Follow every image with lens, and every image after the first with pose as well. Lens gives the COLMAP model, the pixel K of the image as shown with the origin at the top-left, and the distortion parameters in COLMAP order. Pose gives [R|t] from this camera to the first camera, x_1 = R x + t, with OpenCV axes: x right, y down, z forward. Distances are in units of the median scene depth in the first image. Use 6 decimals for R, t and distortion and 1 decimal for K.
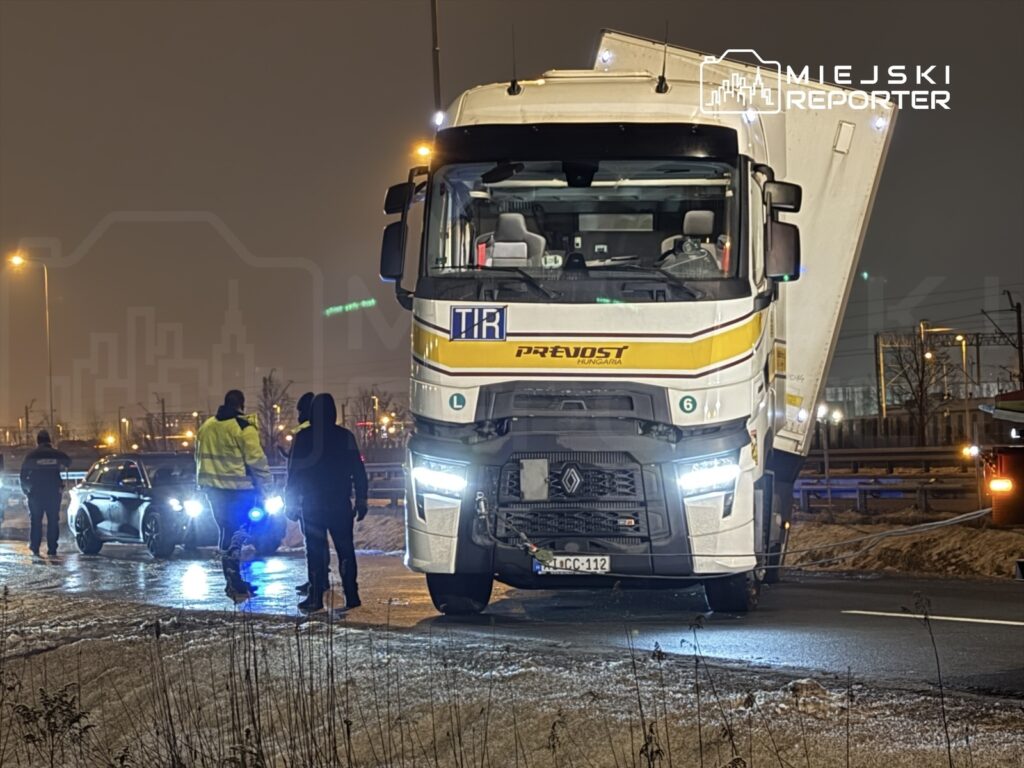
lens RADIAL K [[2292.4, 0, 511.1], [0, 2292.4, 383.3], [0, 0, 1]] dist [0.141127, 0.000000]
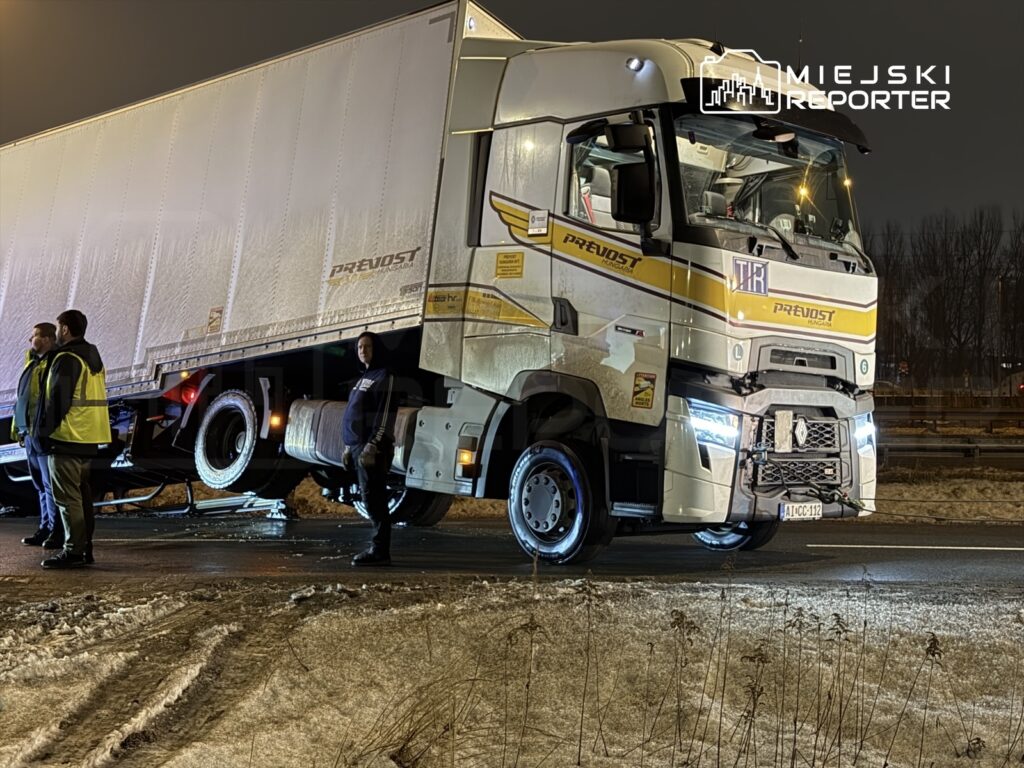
lens RADIAL K [[1617.0, 0, 508.7], [0, 1617.0, 384.0], [0, 0, 1]] dist [0.100122, 0.000000]
pose [[0.566281, 0.041753, 0.823154, -0.667851], [-0.049058, 0.998653, -0.016907, 0.039069], [-0.822751, -0.030808, 0.567567, 0.680645]]
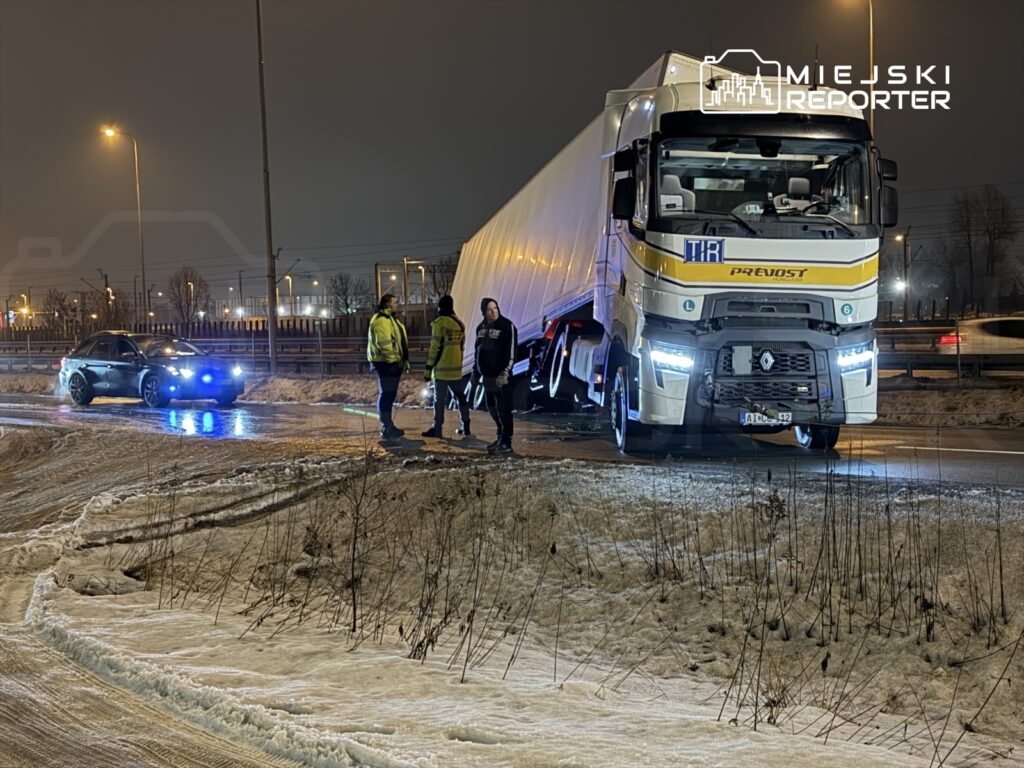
lens RADIAL K [[1390.9, 0, 513.4], [0, 1390.9, 377.2], [0, 0, 1]] dist [0.183687, 0.000000]
pose [[0.955619, 0.001450, 0.294603, -0.386276], [-0.019149, 0.998179, 0.057203, 0.004910], [-0.293983, -0.060306, 0.953906, 0.198491]]
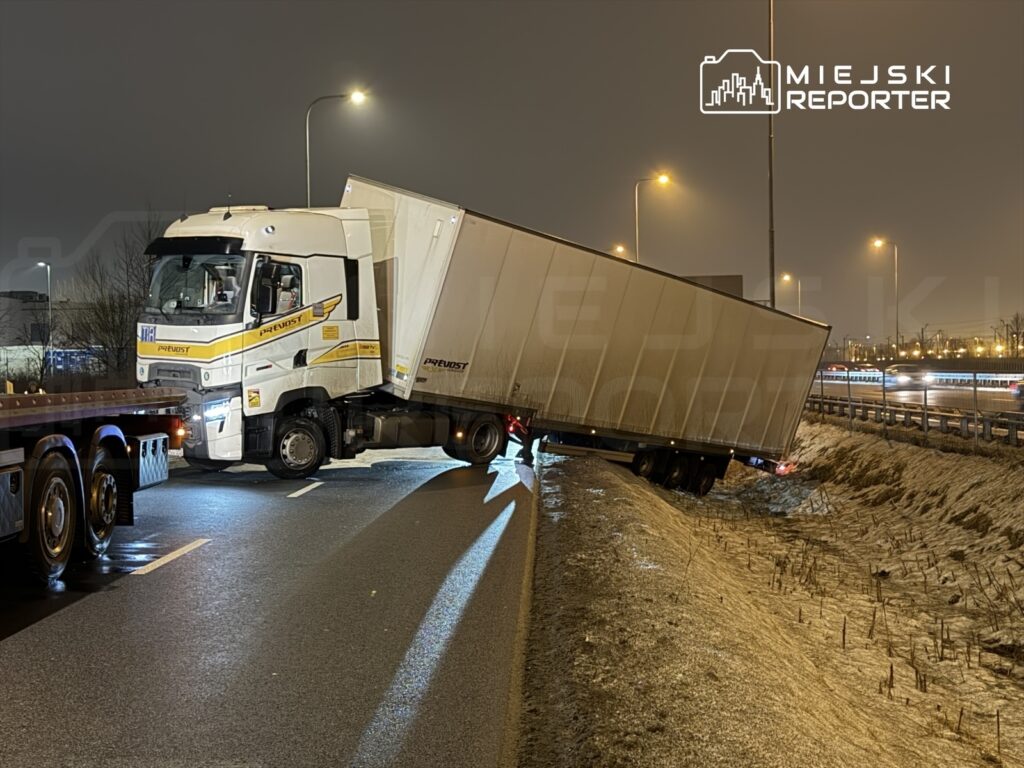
lens RADIAL K [[1364.9, 0, 513.3], [0, 1364.9, 387.5], [0, 0, 1]] dist [0.094958, 0.000000]
pose [[0.842410, 0.033007, -0.537826, 0.946041], [-0.002594, 0.998359, 0.057206, -0.050373], [0.538831, -0.046796, 0.841113, 0.121951]]
